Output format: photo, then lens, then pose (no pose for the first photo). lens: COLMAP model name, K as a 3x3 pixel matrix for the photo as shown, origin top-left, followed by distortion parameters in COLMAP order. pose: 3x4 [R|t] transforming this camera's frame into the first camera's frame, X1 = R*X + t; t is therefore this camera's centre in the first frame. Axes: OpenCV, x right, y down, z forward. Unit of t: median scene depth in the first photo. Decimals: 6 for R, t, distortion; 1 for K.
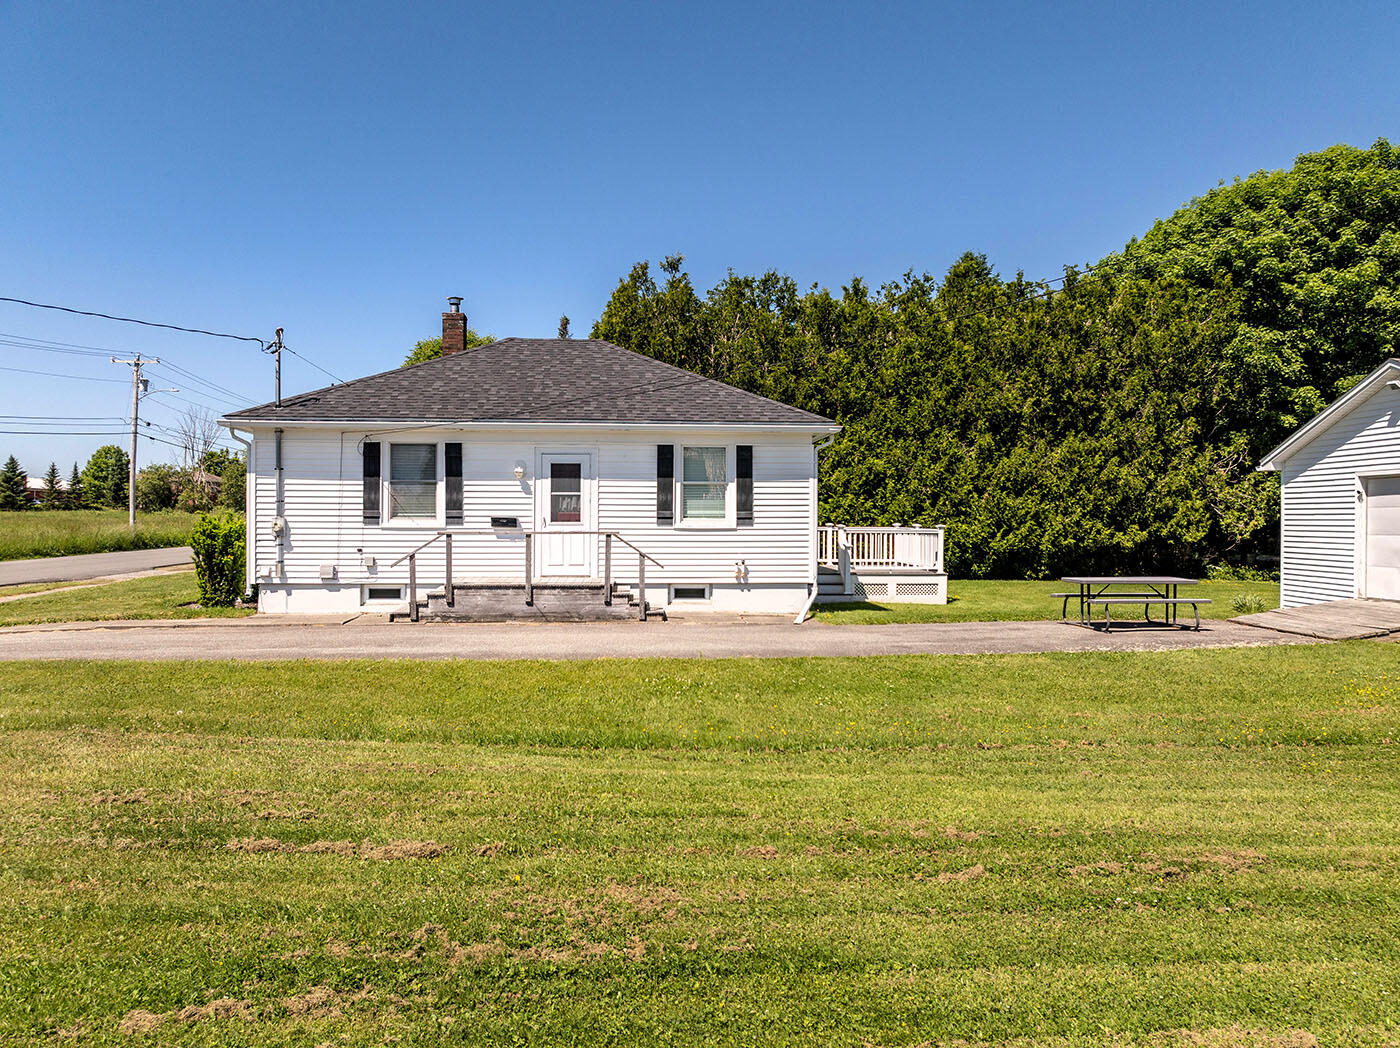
lens RADIAL K [[957.4, 0, 733.5], [0, 957.4, 517.2], [0, 0, 1]] dist [-0.031656, 0.001262]
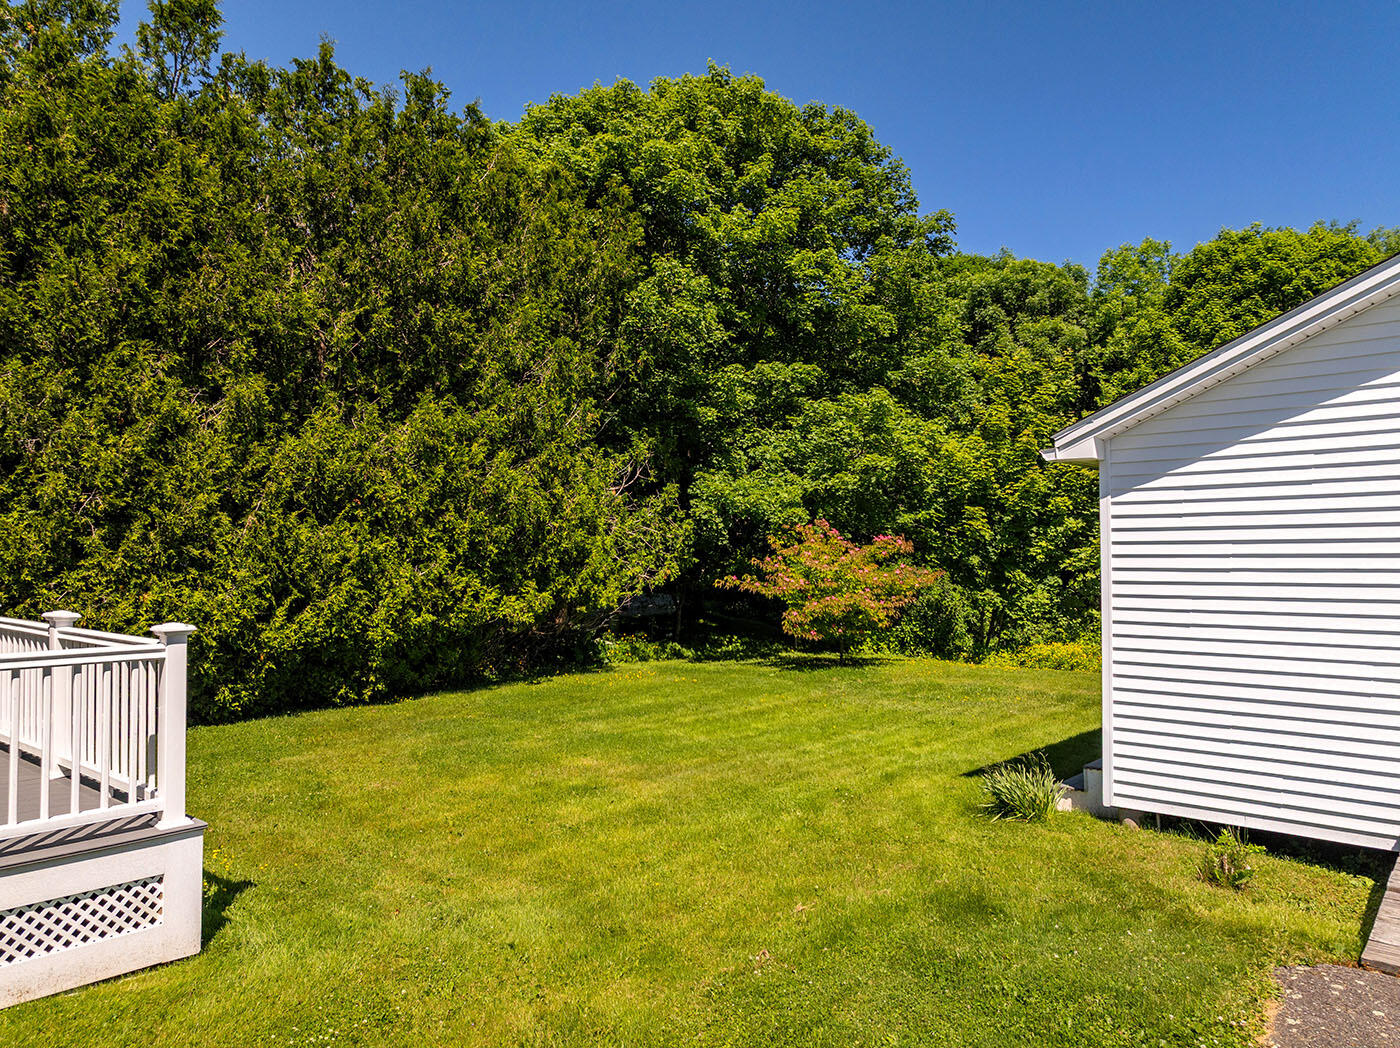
lens RADIAL K [[944.9, 0, 643.3], [0, 944.9, 536.9], [0, 0, 1]] dist [-0.041570, 0.030374]
pose [[0.735591, 0.008793, 0.677369, 0.110984], [0.002567, 0.999872, -0.015767, -0.008151], [-0.677421, 0.013337, 0.735475, 0.576305]]
